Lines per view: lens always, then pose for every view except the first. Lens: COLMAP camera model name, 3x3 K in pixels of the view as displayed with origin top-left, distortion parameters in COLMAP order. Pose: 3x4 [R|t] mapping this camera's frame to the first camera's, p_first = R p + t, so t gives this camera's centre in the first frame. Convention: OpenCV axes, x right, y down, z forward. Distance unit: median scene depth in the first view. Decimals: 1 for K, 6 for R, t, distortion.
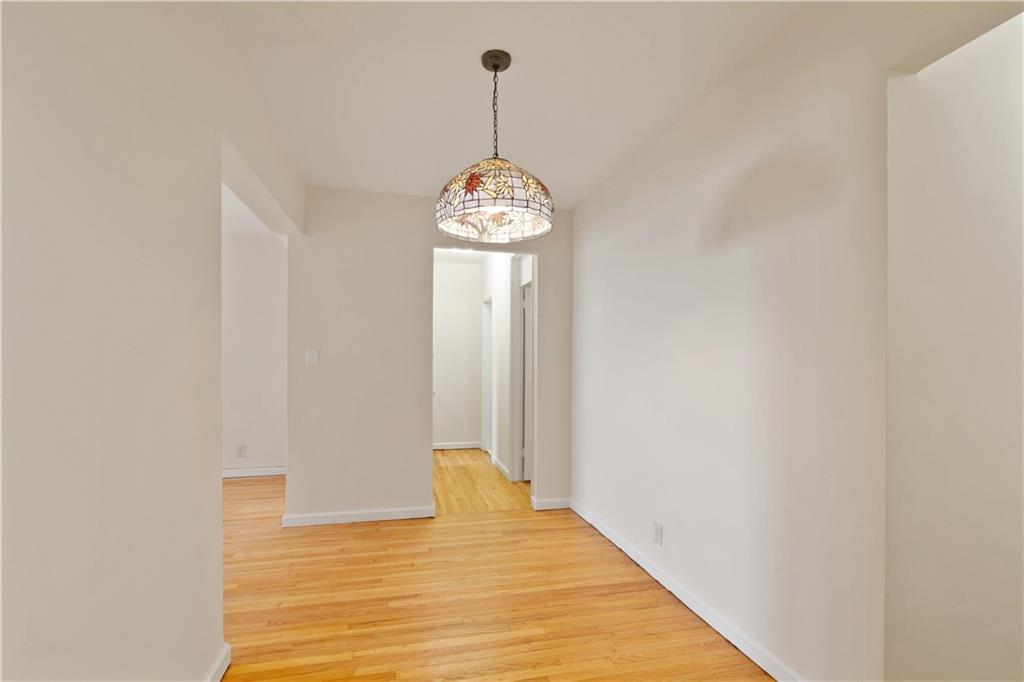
lens RADIAL K [[477.3, 0, 508.1], [0, 477.3, 369.7], [0, 0, 1]] dist [0.000510, 0.000414]
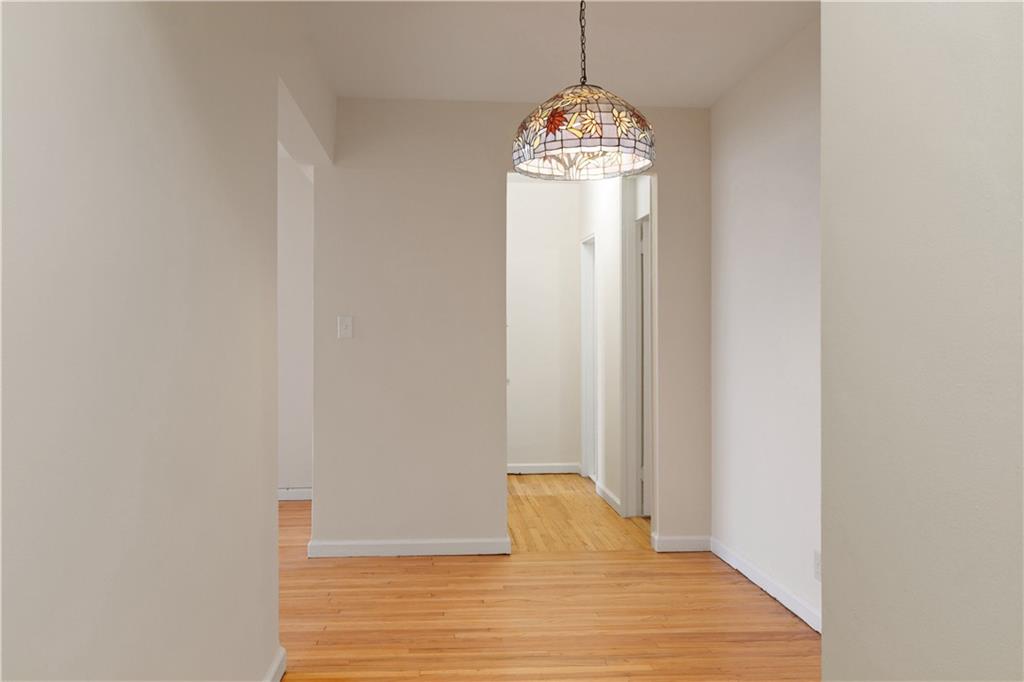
lens RADIAL K [[903.5, 0, 510.4], [0, 903.5, 342.4], [0, 0, 1]] dist [0.000940, 0.001636]
pose [[0.989660, -0.007798, -0.143219, 0.051770], [0.005128, 0.999806, -0.019001, 0.028488], [0.143339, 0.018070, 0.989509, -0.419610]]
